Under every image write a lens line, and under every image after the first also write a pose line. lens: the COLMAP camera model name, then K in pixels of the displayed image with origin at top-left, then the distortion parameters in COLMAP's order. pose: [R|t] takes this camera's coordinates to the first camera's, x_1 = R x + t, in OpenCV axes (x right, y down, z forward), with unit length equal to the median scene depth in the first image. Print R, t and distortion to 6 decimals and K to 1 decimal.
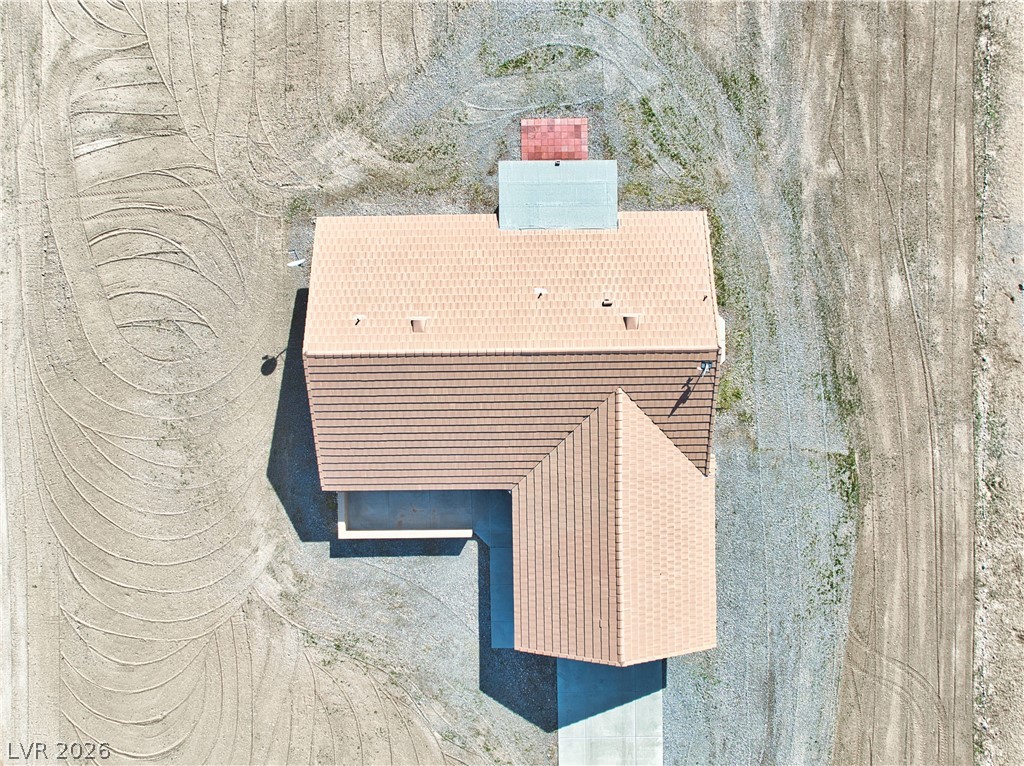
lens RADIAL K [[745.7, 0, 520.5], [0, 745.7, 378.4], [0, 0, 1]] dist [-0.034040, -0.005670]
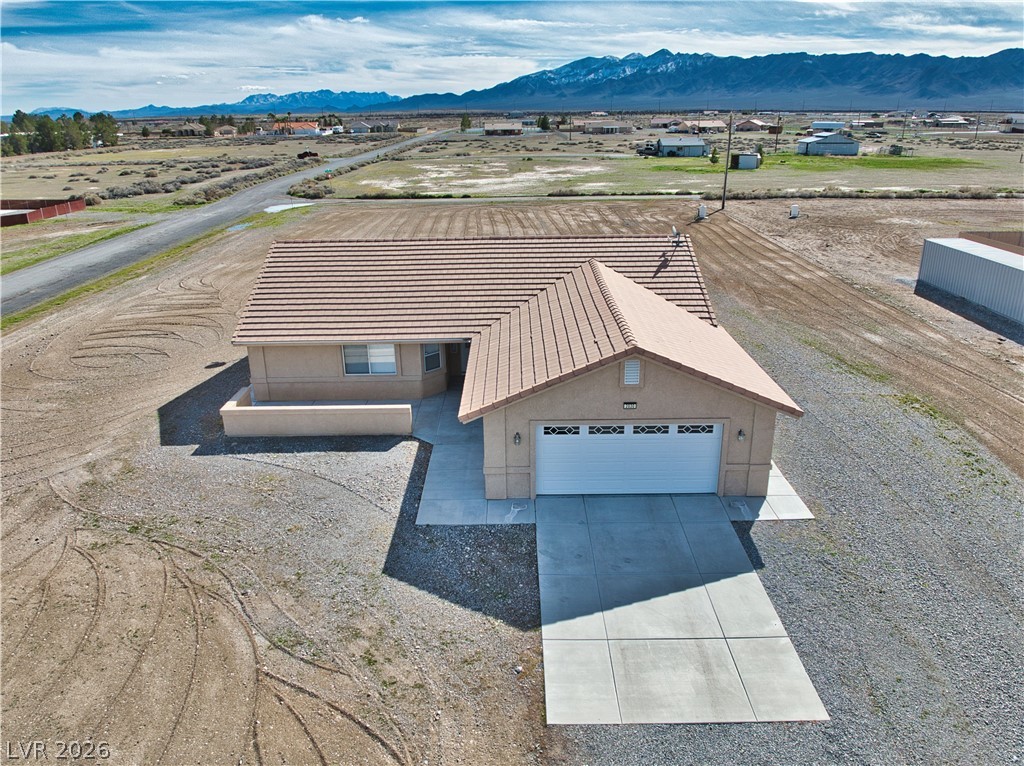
lens RADIAL K [[745.7, 0, 512.5], [0, 745.7, 413.7], [0, 0, 1]] dist [-0.034040, -0.005670]
pose [[0.999835, -0.000999, -0.018152, 0.041707], [-0.016650, 0.350557, -0.936393, 0.849922], [0.007299, 0.936541, 0.350483, 0.744081]]
